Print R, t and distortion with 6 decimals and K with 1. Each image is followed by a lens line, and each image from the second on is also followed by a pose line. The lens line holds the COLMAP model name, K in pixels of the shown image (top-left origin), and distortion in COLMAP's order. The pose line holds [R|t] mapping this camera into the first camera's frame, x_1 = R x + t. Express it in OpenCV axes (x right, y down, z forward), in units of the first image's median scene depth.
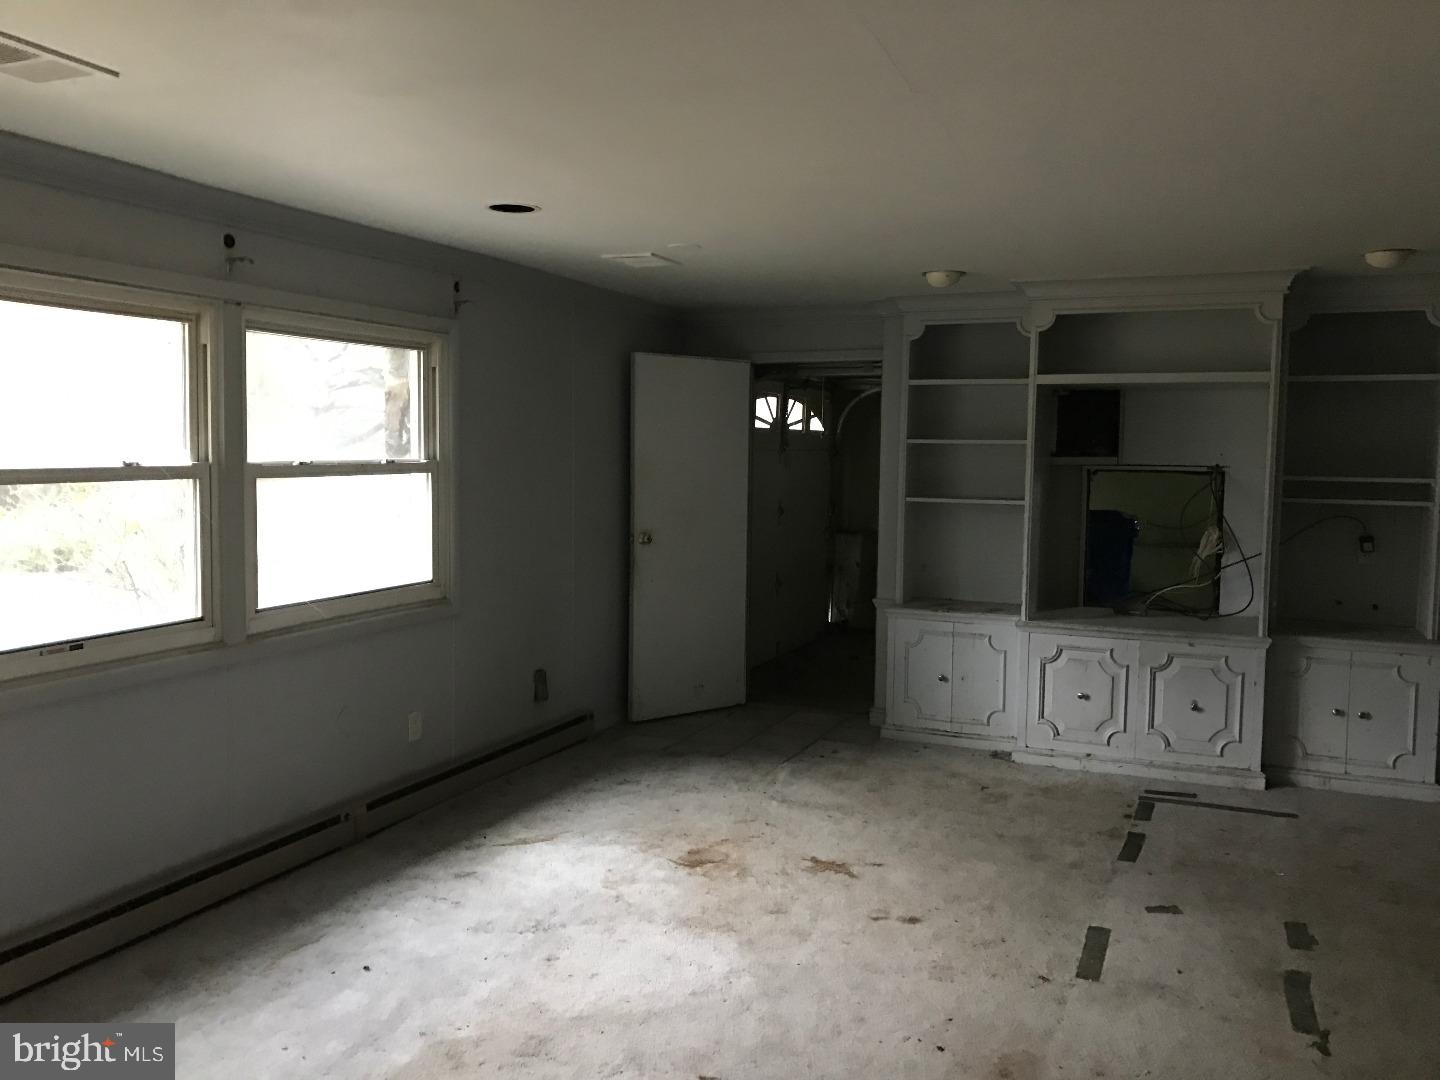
lens RADIAL K [[1184.6, 0, 722.5], [0, 1184.6, 517.3], [0, 0, 1]] dist [0.050545, 0.015696]
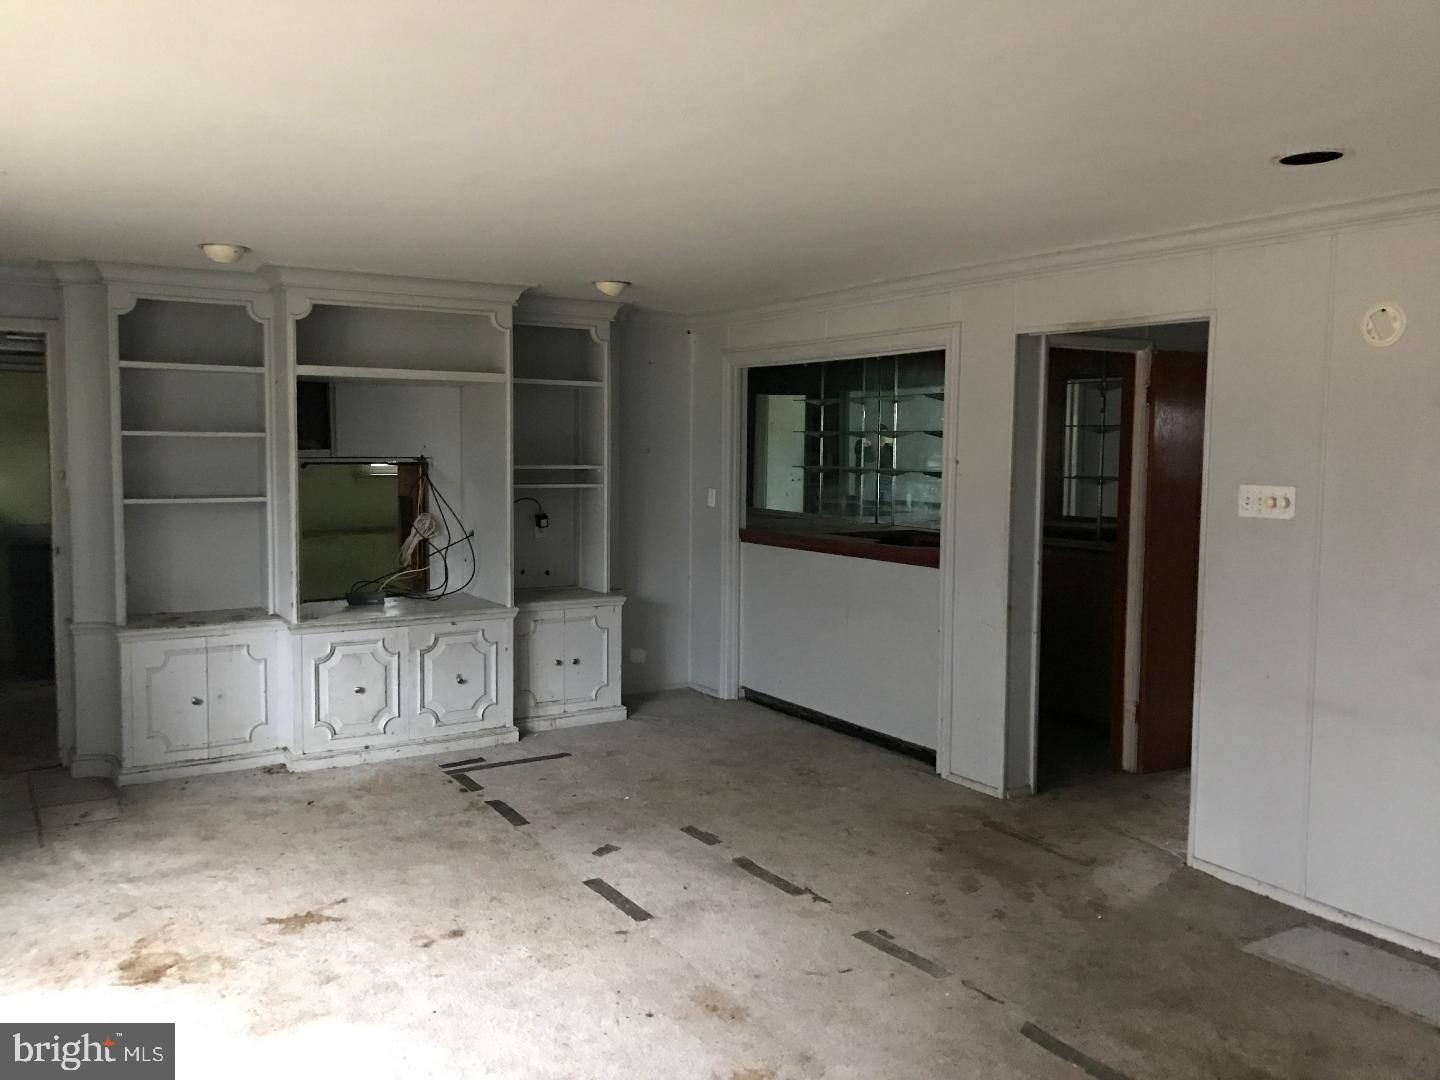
lens RADIAL K [[1184.6, 0, 722.5], [0, 1184.6, 517.3], [0, 0, 1]] dist [0.050545, 0.015696]
pose [[0.601589, -0.060143, 0.796538, -0.325753], [0.049544, 0.998051, 0.037941, -0.018509], [-0.797268, 0.016639, 0.603397, 0.165157]]
